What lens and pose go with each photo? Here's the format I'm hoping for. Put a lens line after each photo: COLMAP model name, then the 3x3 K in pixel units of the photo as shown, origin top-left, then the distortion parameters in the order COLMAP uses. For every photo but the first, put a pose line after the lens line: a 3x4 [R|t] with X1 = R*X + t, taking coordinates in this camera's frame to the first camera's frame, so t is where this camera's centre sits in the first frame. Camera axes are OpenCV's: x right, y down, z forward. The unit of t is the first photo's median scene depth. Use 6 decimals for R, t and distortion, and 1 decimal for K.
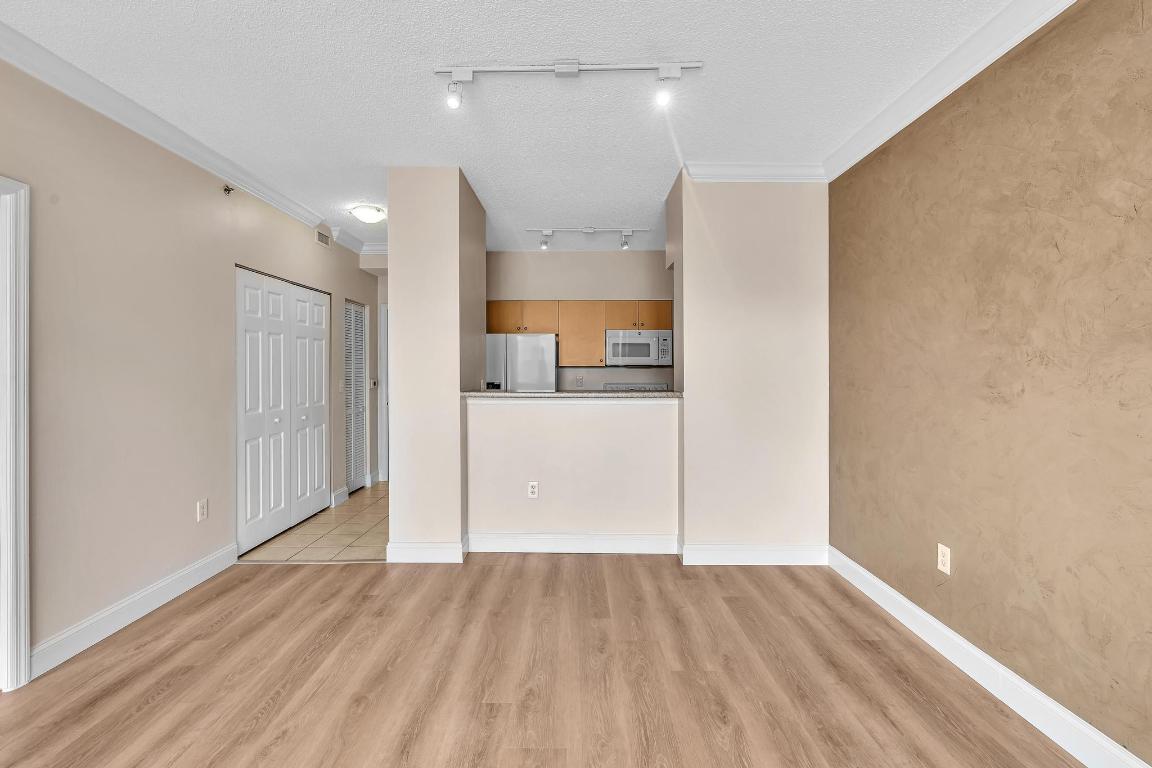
lens RADIAL K [[523.8, 0, 571.1], [0, 523.8, 370.7], [0, 0, 1]] dist [-0.002520, -0.000446]
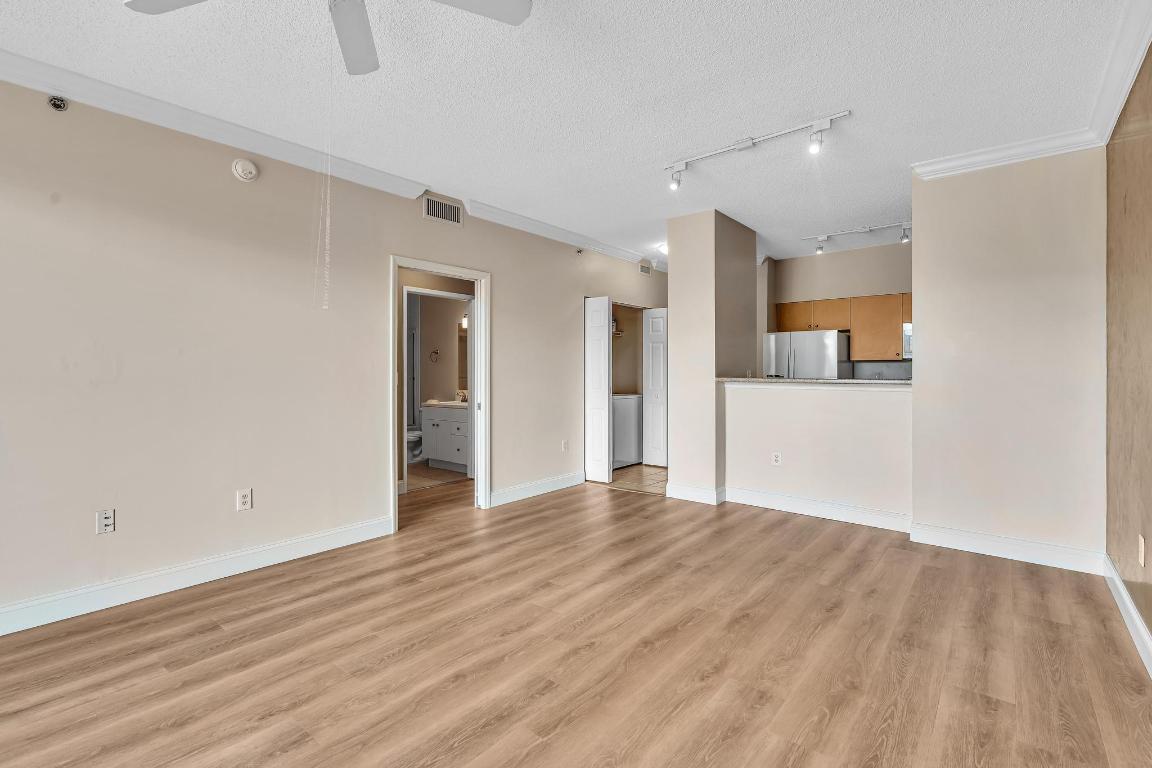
lens RADIAL K [[520.0, 0, 568.8], [0, 520.0, 381.6], [0, 0, 1]] dist [-0.001006, 0.000364]
pose [[0.767764, 0.014297, -0.640573, 0.509799], [-0.003232, 0.999825, 0.018441, 0.039270], [0.640724, -0.012088, 0.767676, -0.377879]]
